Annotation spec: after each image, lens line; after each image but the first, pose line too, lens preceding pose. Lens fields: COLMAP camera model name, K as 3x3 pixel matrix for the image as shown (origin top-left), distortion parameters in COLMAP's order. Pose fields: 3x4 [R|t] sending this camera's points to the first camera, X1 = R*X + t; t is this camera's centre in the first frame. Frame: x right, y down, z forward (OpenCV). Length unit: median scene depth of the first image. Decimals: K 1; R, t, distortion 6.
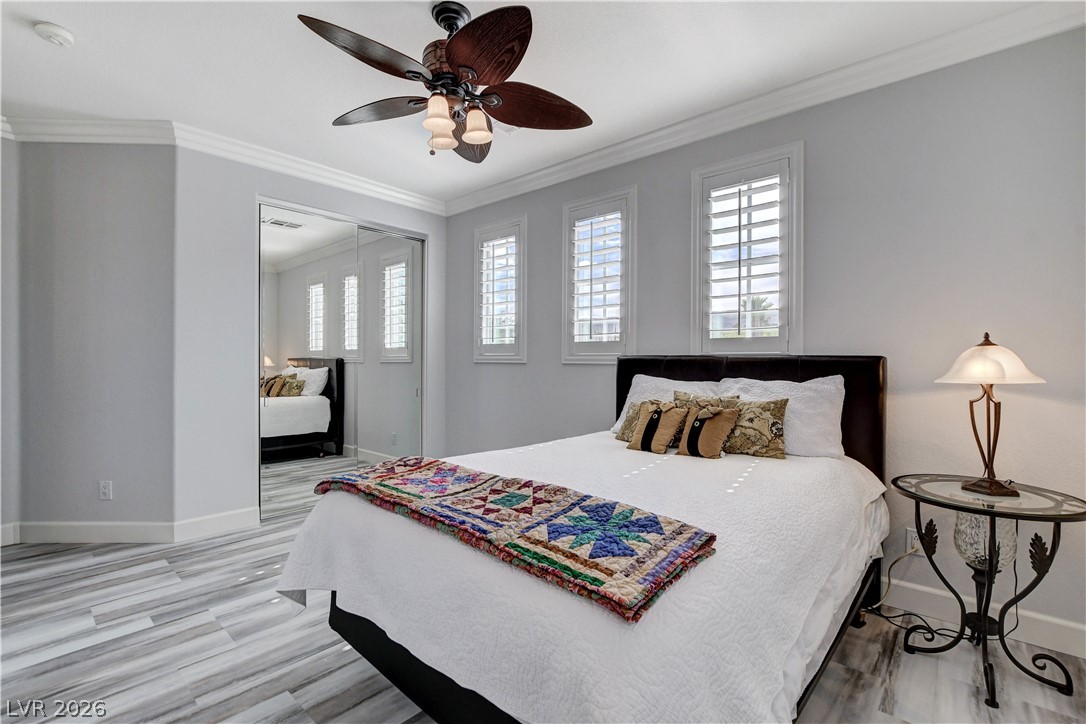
lens RADIAL K [[475.6, 0, 541.3], [0, 475.6, 360.5], [0, 0, 1]] dist [-0.025790, 0.006004]
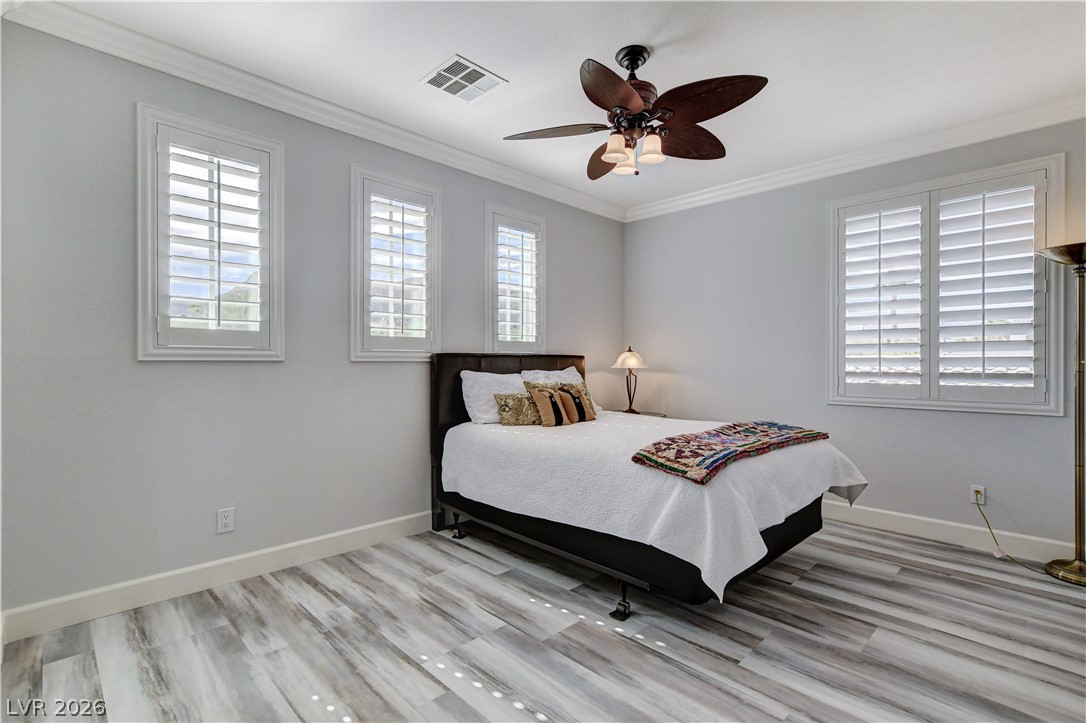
lens RADIAL K [[513.8, 0, 540.9], [0, 513.8, 362.5], [0, 0, 1]] dist [-0.000578, -0.000794]
pose [[0.067219, 0.003838, 0.997731, -0.876442], [0.007015, 0.999966, -0.004319, 0.016244], [-0.997714, 0.007290, 0.067190, 0.690746]]
